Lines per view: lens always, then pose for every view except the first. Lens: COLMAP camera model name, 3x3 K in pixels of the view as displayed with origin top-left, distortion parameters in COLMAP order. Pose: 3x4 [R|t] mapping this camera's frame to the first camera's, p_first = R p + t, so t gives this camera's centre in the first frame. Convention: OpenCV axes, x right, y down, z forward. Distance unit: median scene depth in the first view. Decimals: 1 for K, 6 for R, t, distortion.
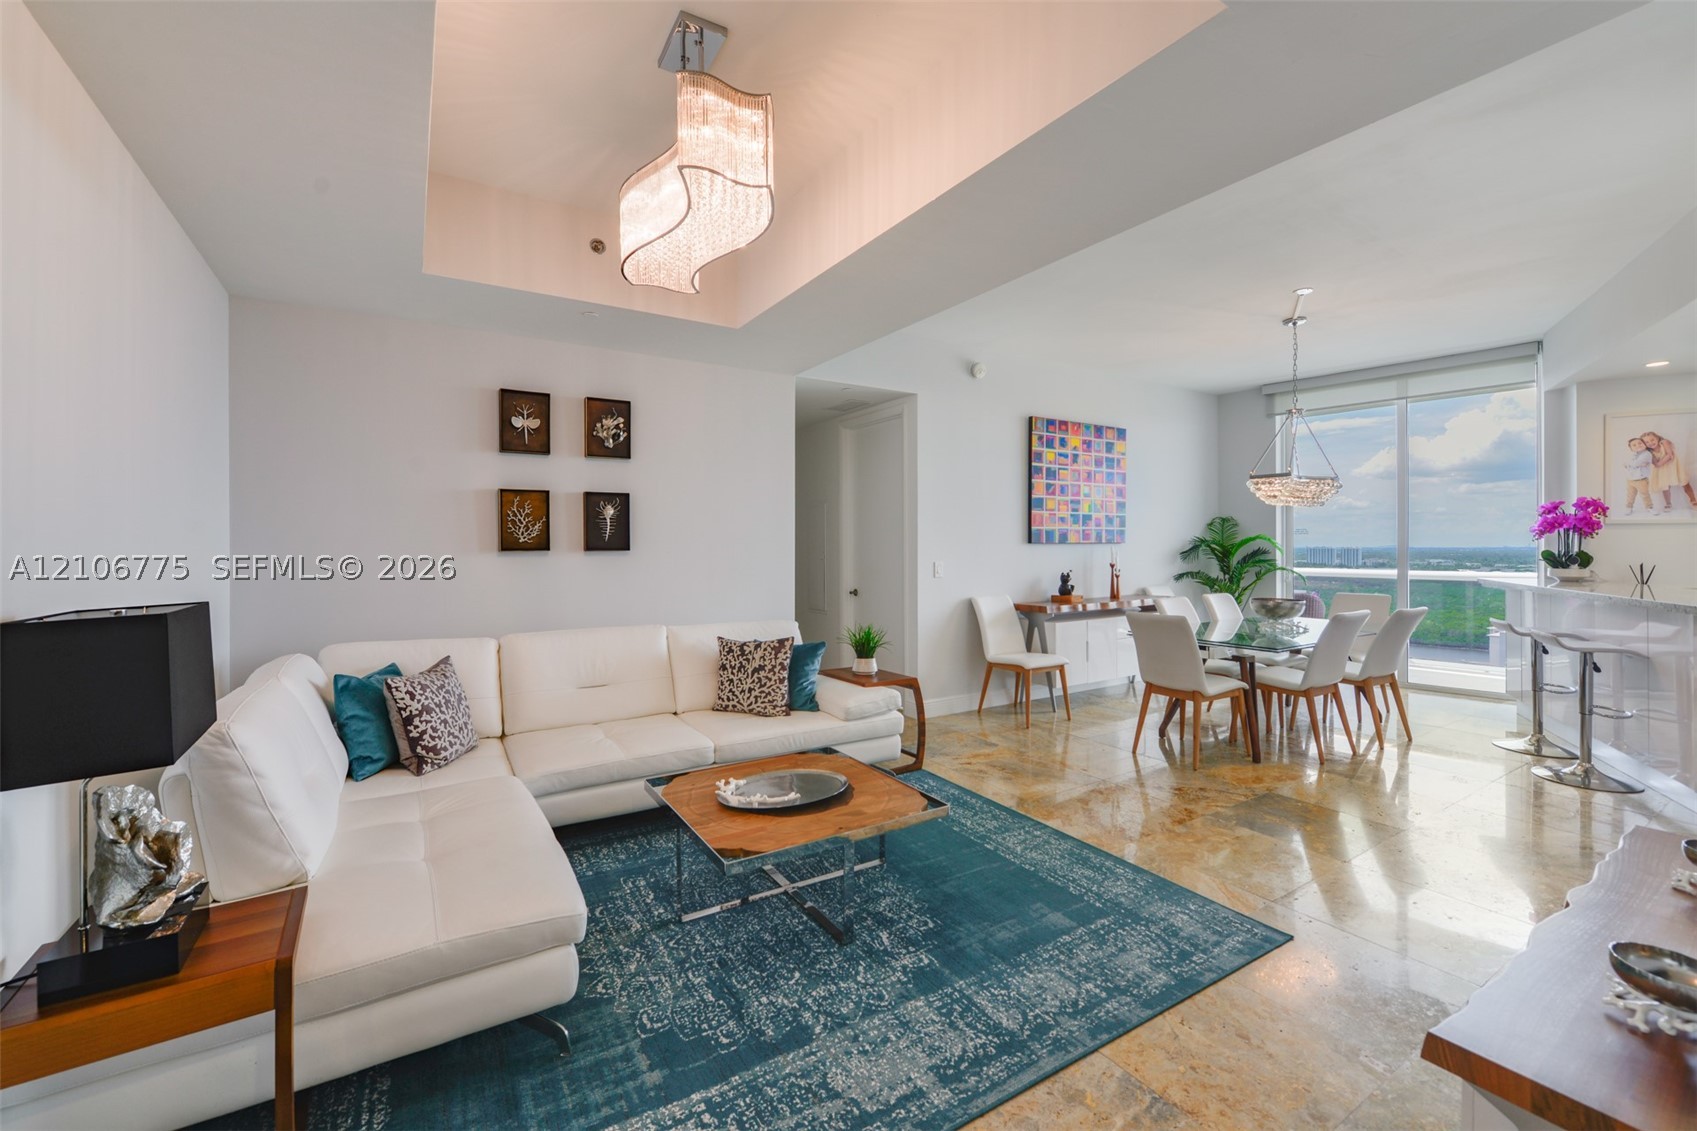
lens RADIAL K [[690.2, 0, 840.6], [0, 690.2, 546.7], [0, 0, 1]] dist [0.001278, -0.003960]
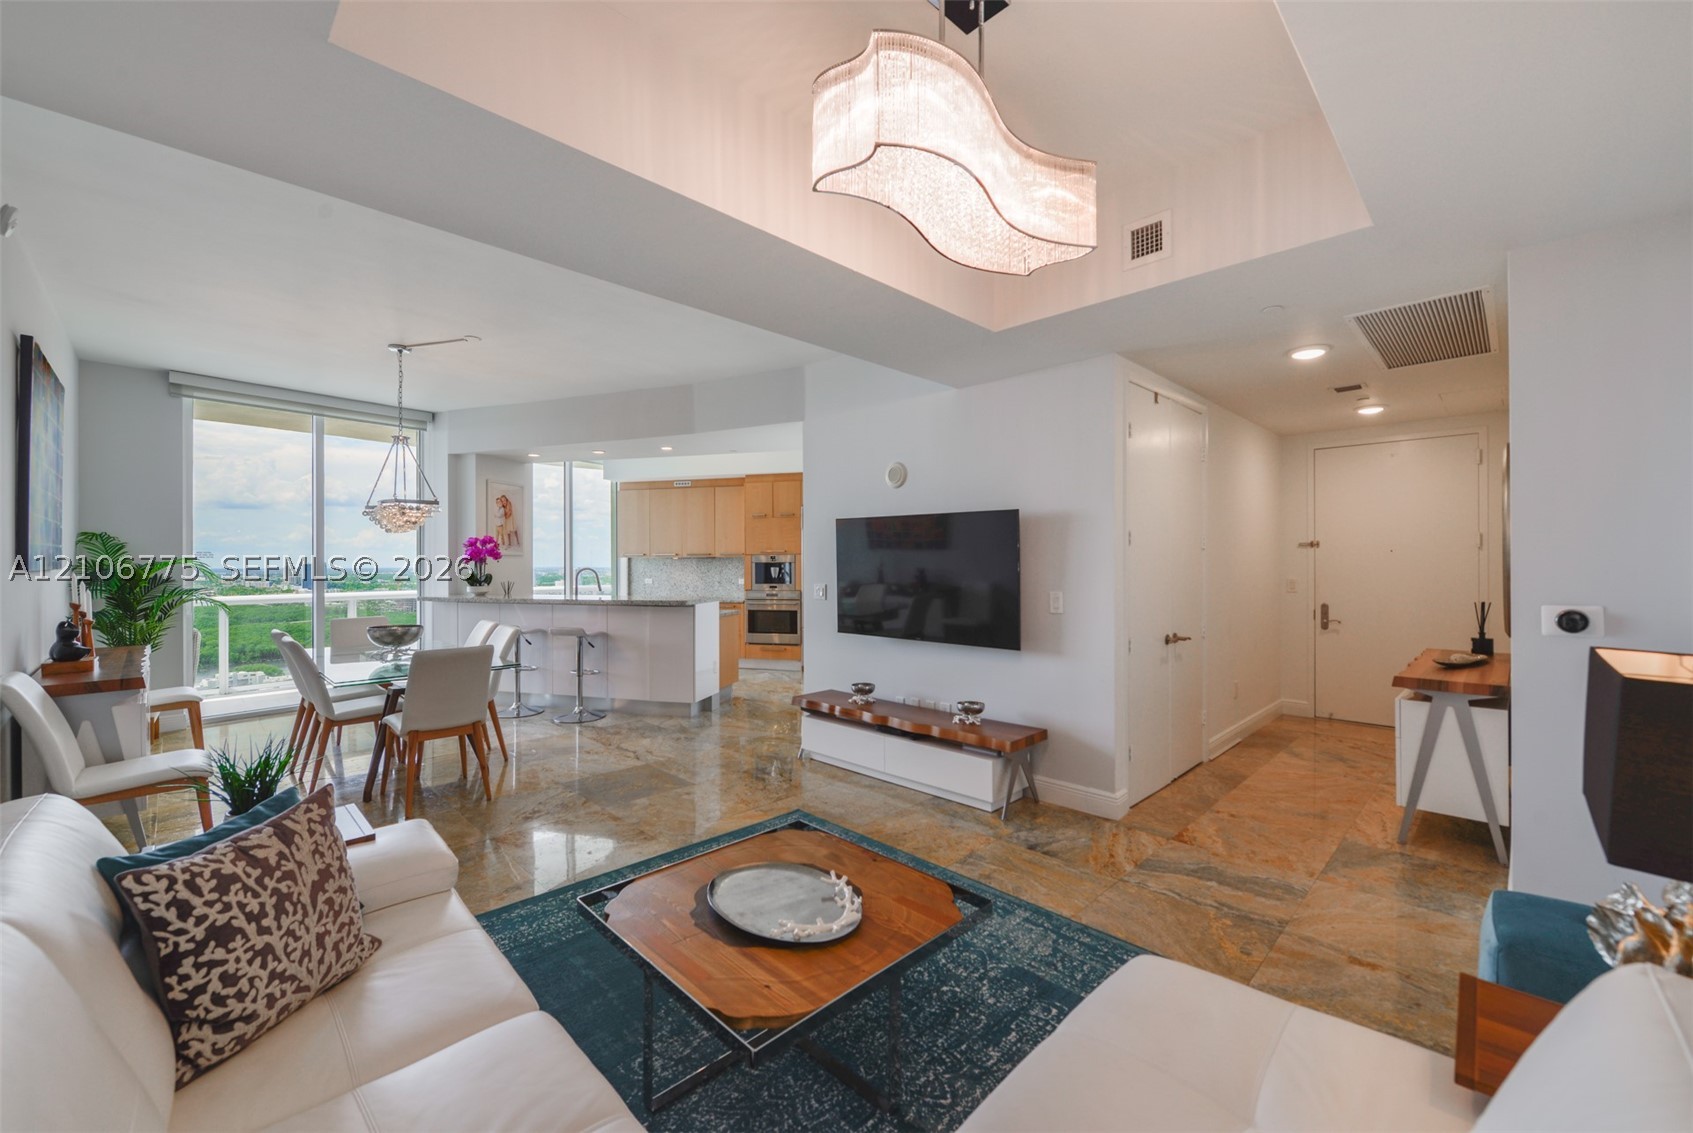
lens RADIAL K [[674.6, 0, 834.4], [0, 674.6, 565.0], [0, 0, 1]] dist [0.000697, -0.003736]
pose [[-0.216348, -0.000229, 0.976316, -0.531527], [0.006443, 0.999978, 0.001663, -0.010079], [-0.976295, 0.006650, -0.216342, 0.720496]]
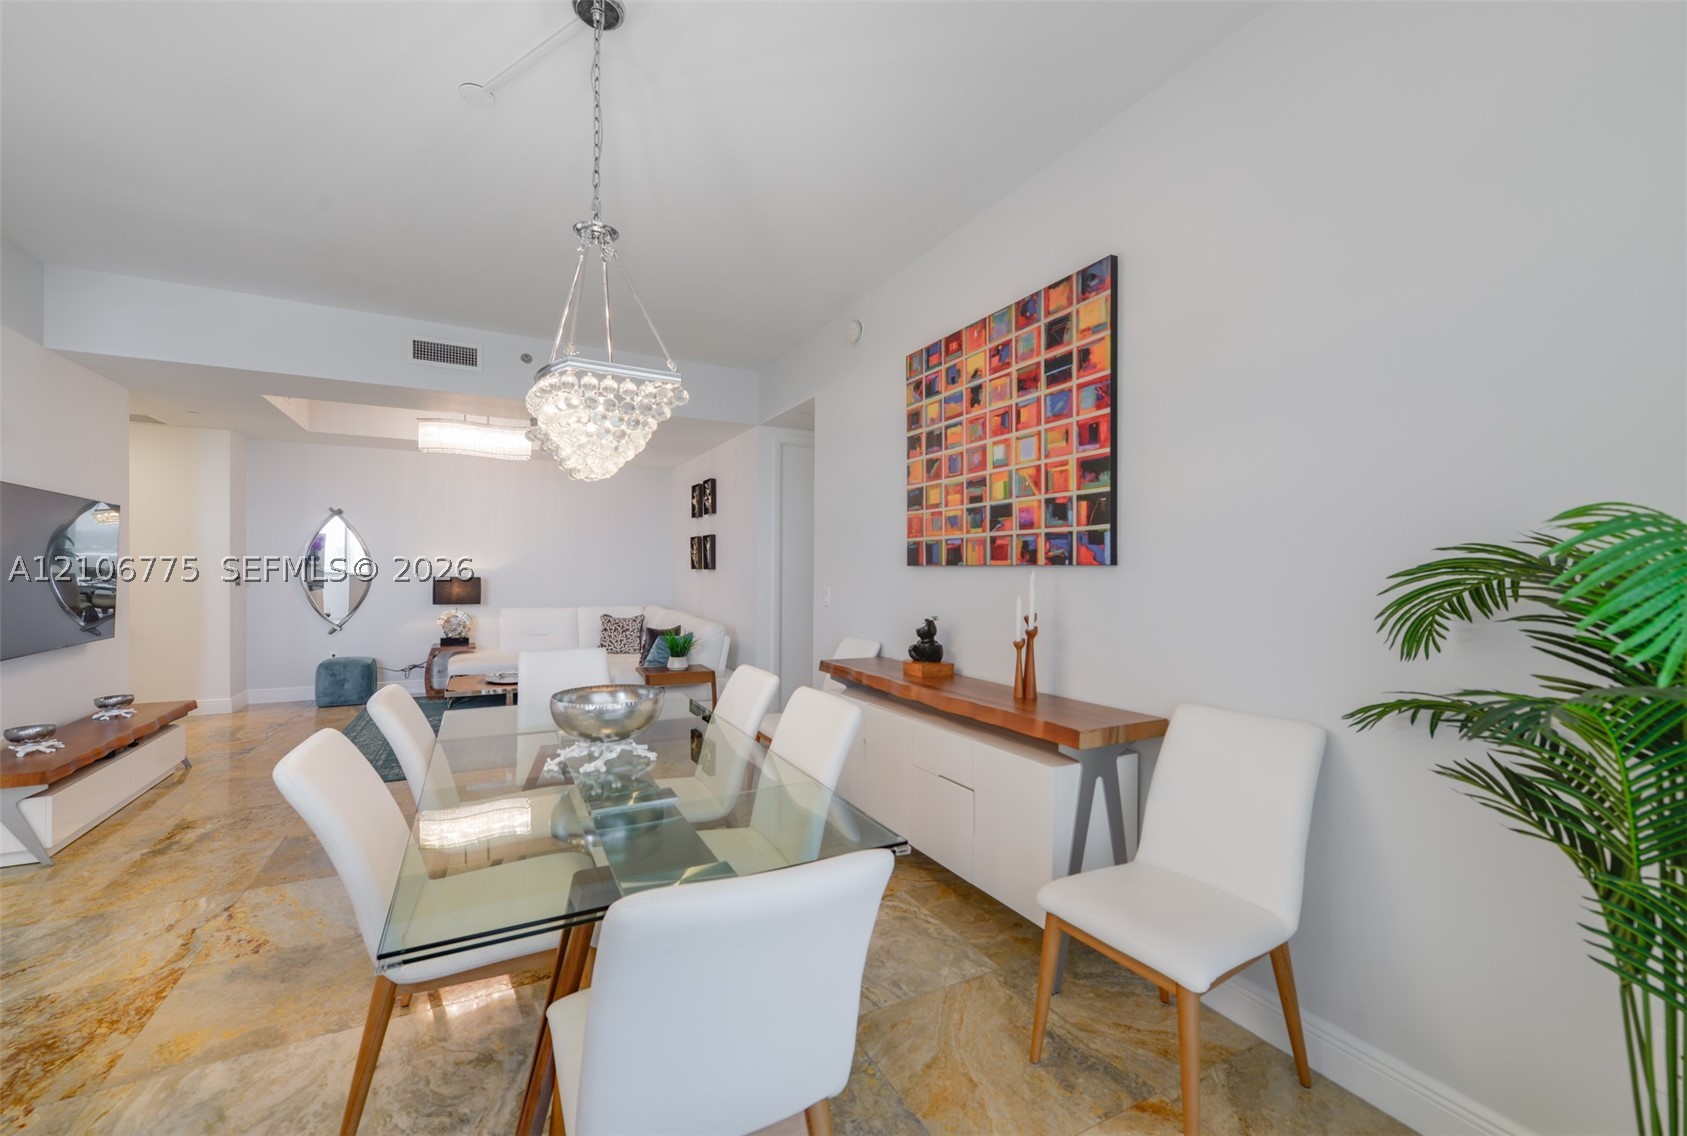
lens RADIAL K [[672.0, 0, 838.1], [0, 672.0, 578.4], [0, 0, 1]] dist [-0.001108, -0.000445]
pose [[-0.076185, 0.017154, -0.996946, 1.257926], [-0.010616, 0.999781, 0.018014, -0.005495], [0.997037, 0.011956, -0.075986, 1.420042]]
